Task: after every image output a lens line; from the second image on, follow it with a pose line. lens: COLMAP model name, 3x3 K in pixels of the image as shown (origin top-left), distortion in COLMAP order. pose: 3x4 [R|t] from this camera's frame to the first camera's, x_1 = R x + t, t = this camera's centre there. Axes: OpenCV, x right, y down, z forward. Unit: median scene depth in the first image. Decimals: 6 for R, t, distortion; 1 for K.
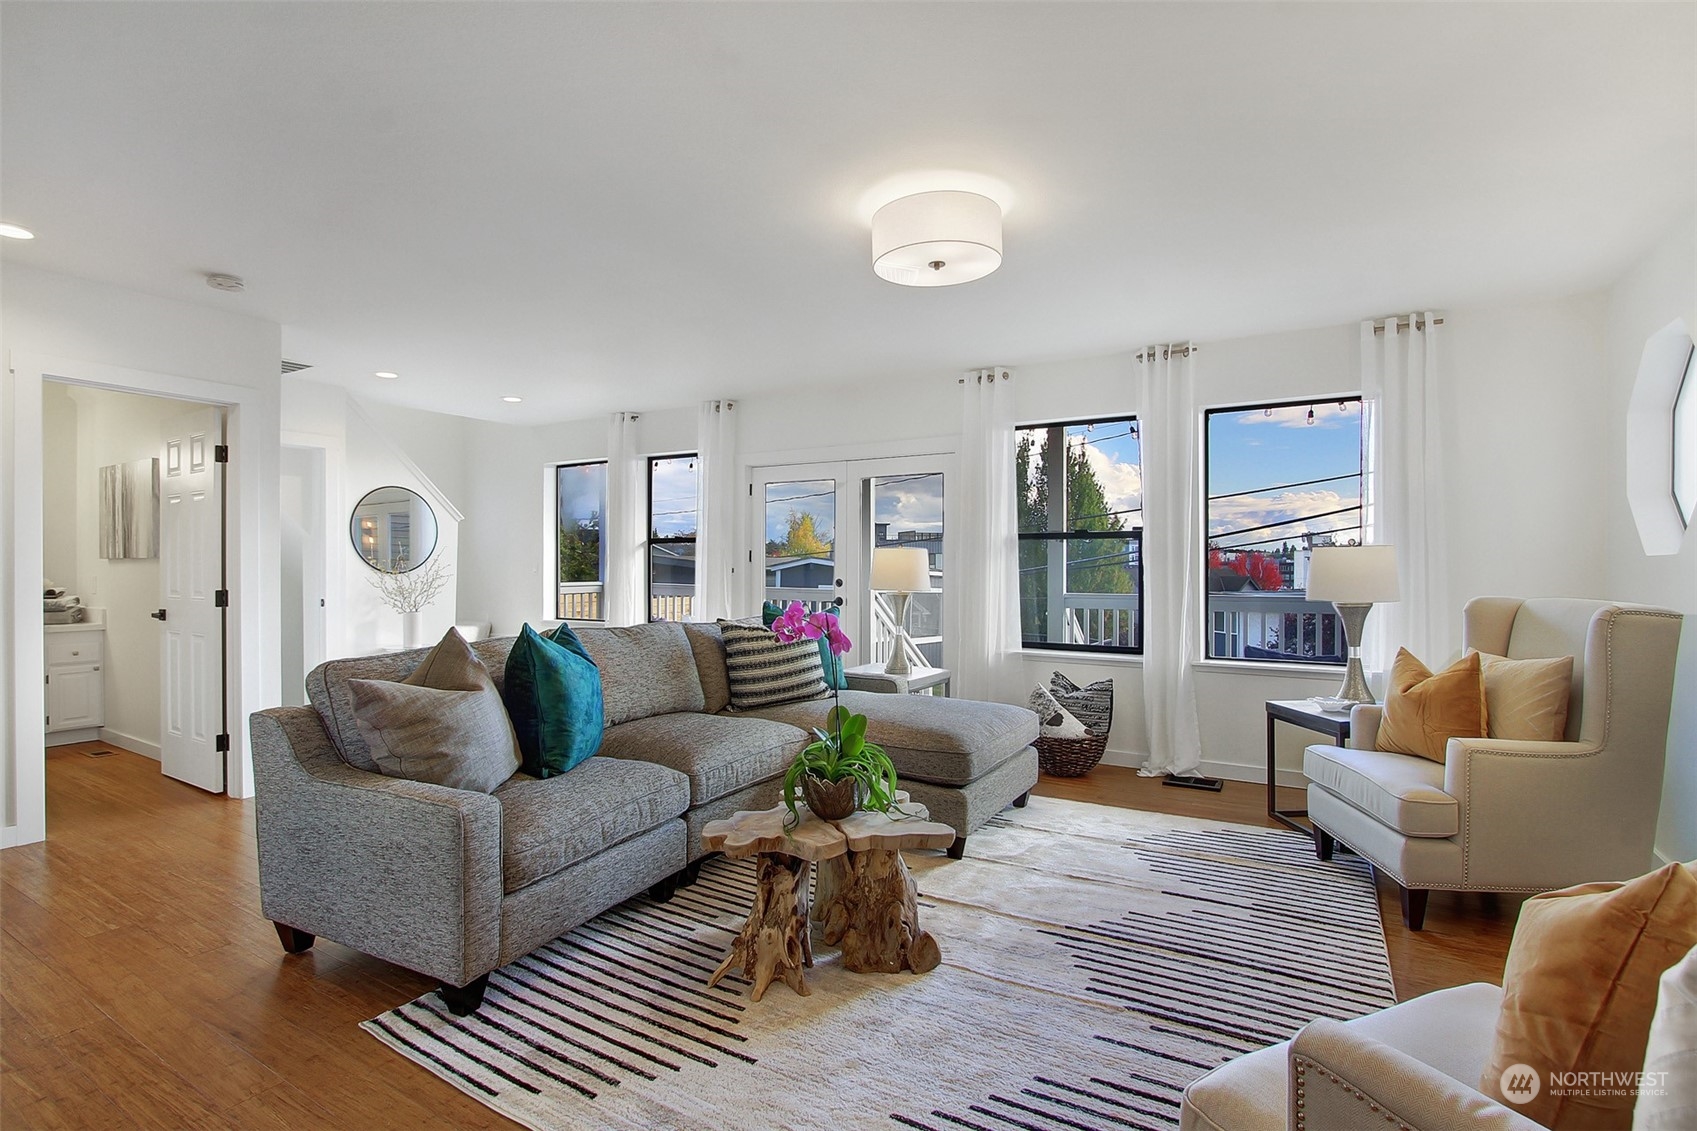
lens RADIAL K [[812.2, 0, 808.5], [0, 812.2, 570.7], [0, 0, 1]] dist [-0.019970, 0.000973]
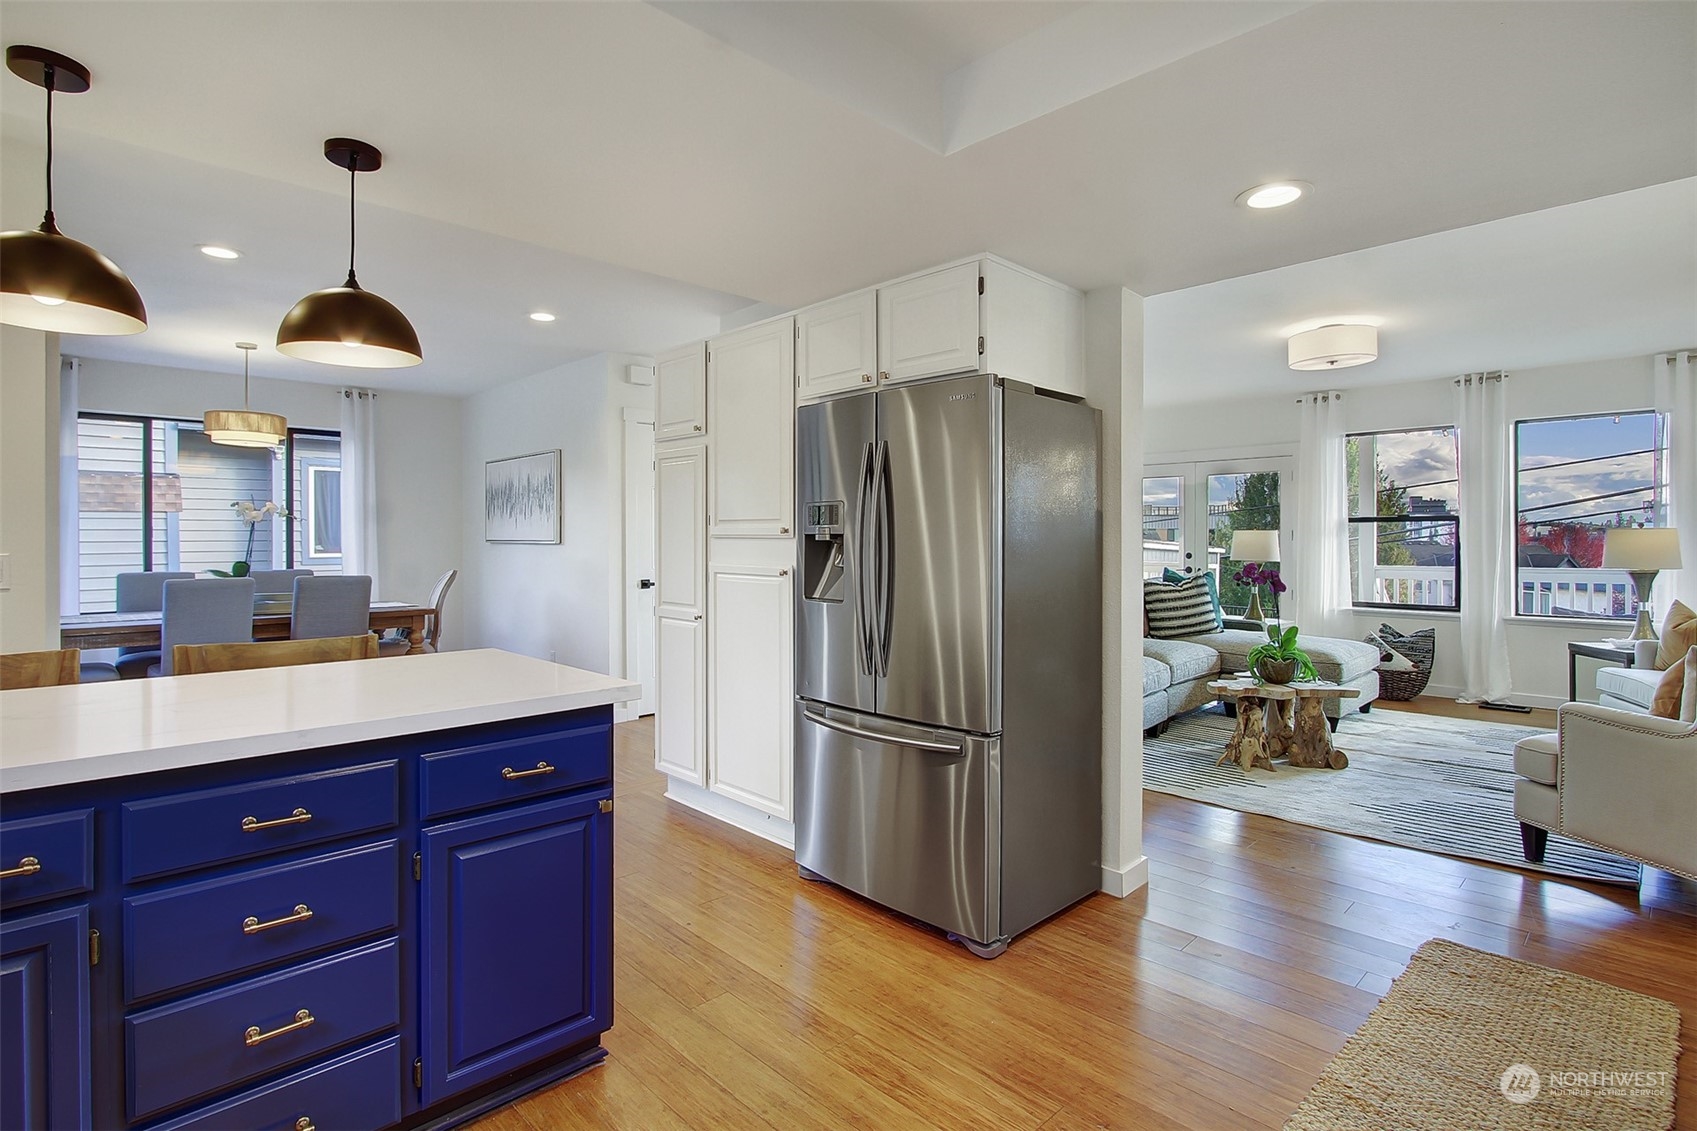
lens RADIAL K [[834.6, 0, 814.0], [0, 834.6, 545.4], [0, 0, 1]] dist [-0.016537, 0.000162]
pose [[0.970726, 0.000033, -0.240191, -0.320056], [-0.000331, 0.999999, -0.001203, 0.000815], [0.240191, 0.001247, 0.970725, -0.623986]]
